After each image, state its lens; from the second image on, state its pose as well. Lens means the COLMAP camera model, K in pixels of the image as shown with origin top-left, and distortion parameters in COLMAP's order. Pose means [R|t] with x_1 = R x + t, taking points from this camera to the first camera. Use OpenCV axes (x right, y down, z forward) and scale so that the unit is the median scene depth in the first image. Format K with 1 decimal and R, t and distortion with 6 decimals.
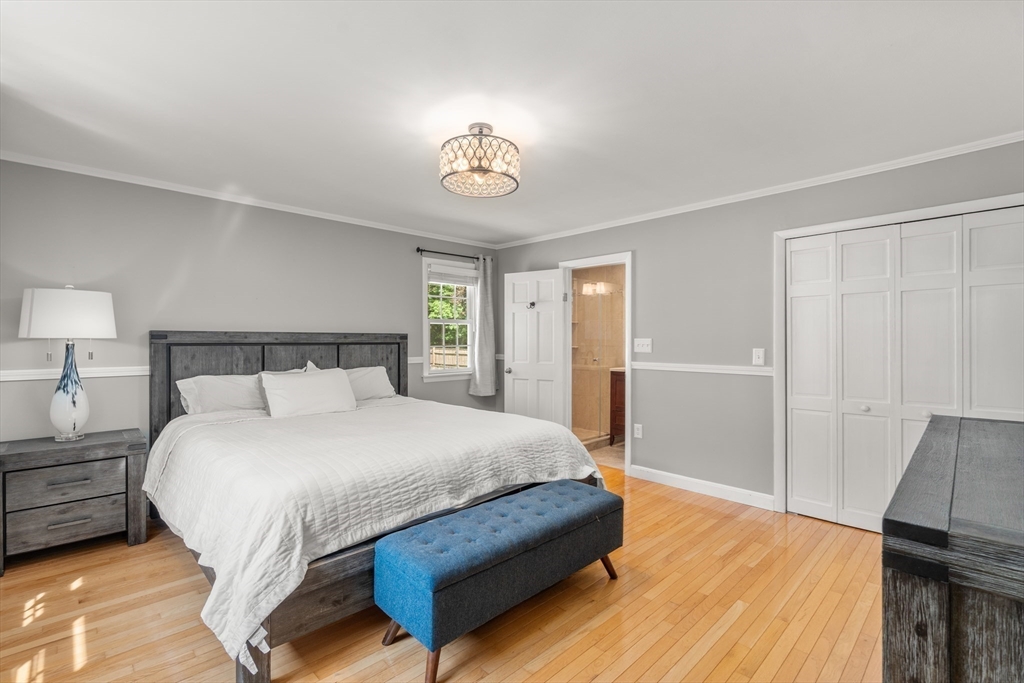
lens RADIAL K [[469.4, 0, 511.4], [0, 469.4, 340.9], [0, 0, 1]] dist [-0.005294, 0.000944]
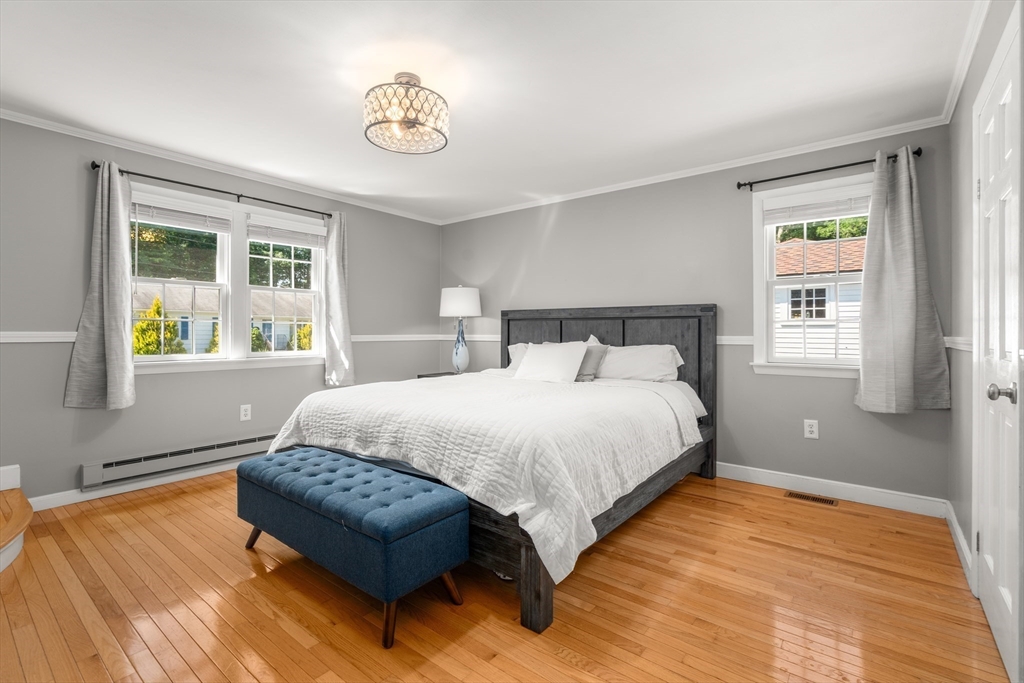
lens RADIAL K [[469.4, 0, 510.6], [0, 469.4, 333.0], [0, 0, 1]] dist [-0.005294, 0.000944]
pose [[0.123034, 0.000761, -0.992402, 0.654604], [-0.007013, 0.999975, -0.000103, 0.045383], [0.992378, 0.006973, 0.123036, 0.793712]]
